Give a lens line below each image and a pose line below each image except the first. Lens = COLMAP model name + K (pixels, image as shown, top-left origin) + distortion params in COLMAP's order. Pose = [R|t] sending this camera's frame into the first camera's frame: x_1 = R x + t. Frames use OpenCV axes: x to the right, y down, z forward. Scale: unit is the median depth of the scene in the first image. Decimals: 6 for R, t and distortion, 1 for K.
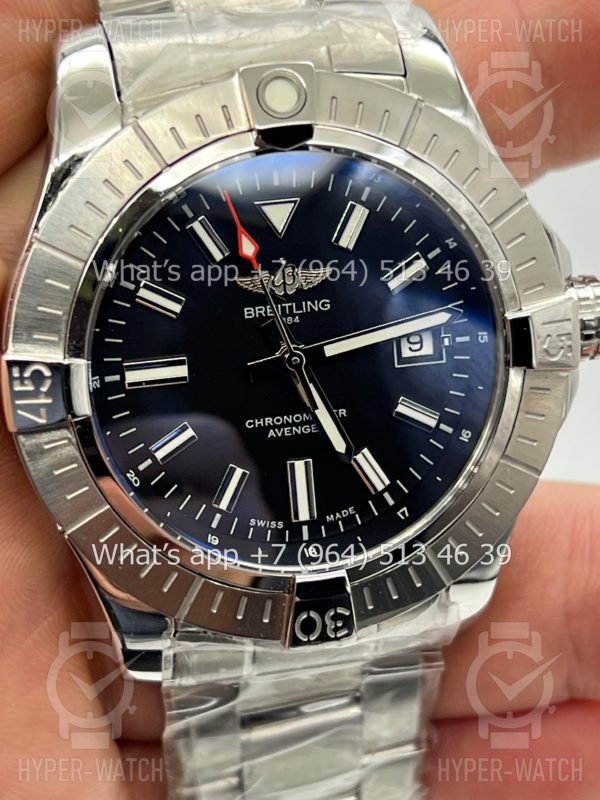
lens RADIAL K [[1888.8, 0, 300.0], [0, 1888.8, 400.0], [0, 0, 1]] dist [0.173276, 0.050315]
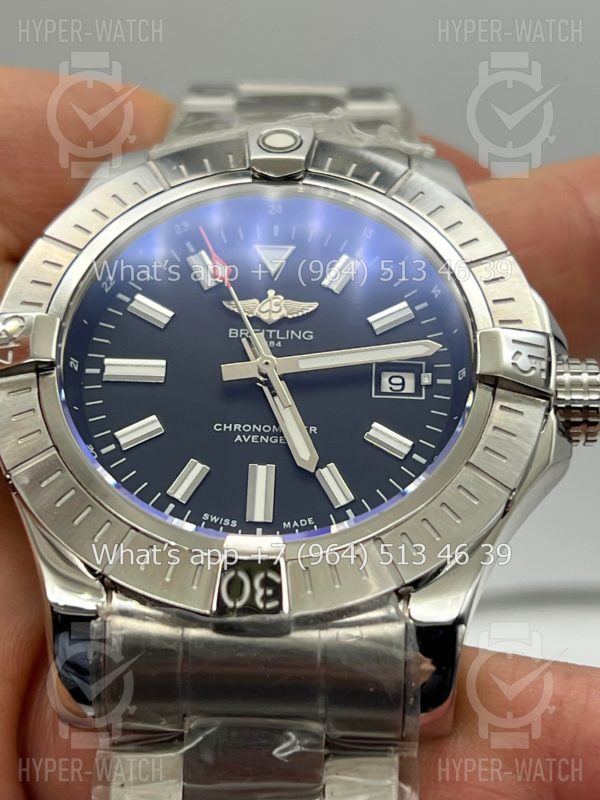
lens RADIAL K [[1888.8, 0, 300.0], [0, 1888.8, 400.0], [0, 0, 1]] dist [0.173276, 0.050315]
pose [[0.967311, -0.003839, -0.253565, 0.271051], [-0.154100, 0.785206, -0.599753, 0.598502], [0.201403, 0.619222, 0.758947, 0.236350]]
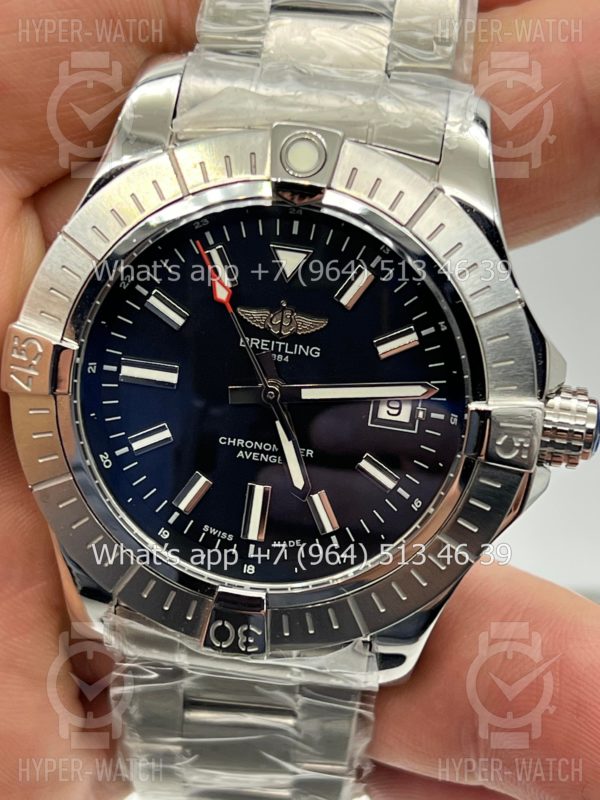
lens RADIAL K [[1888.8, 0, 300.0], [0, 1888.8, 400.0], [0, 0, 1]] dist [0.173276, 0.050315]
pose [[0.935675, 0.257110, -0.241674, 0.272770], [-0.254218, 0.966162, 0.043630, -0.068796], [0.244714, 0.020615, 0.969376, -0.046654]]
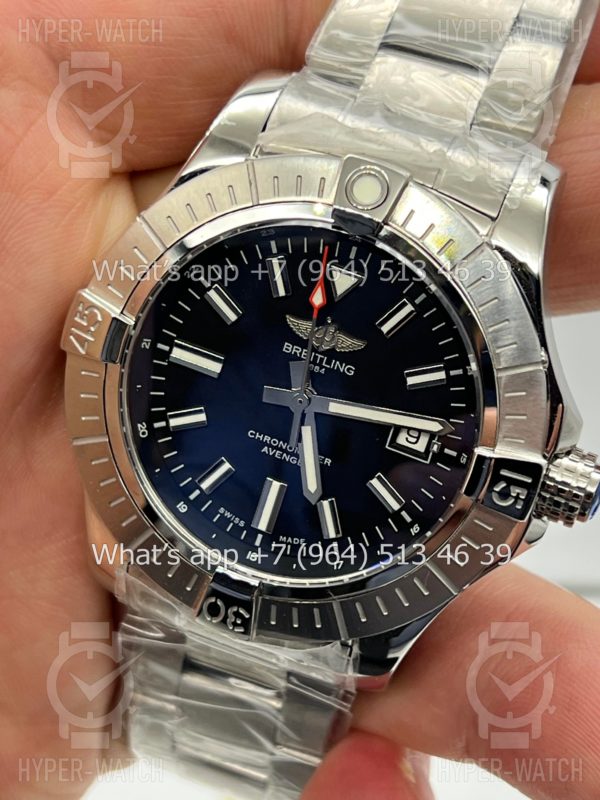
lens RADIAL K [[1888.8, 0, 300.0], [0, 1888.8, 400.0], [0, 0, 1]] dist [0.173276, 0.050315]
pose [[0.832392, 0.439525, -0.337551, 0.384733], [-0.434250, 0.895719, 0.095465, -0.131005], [0.344311, 0.067117, 0.936454, -0.087675]]
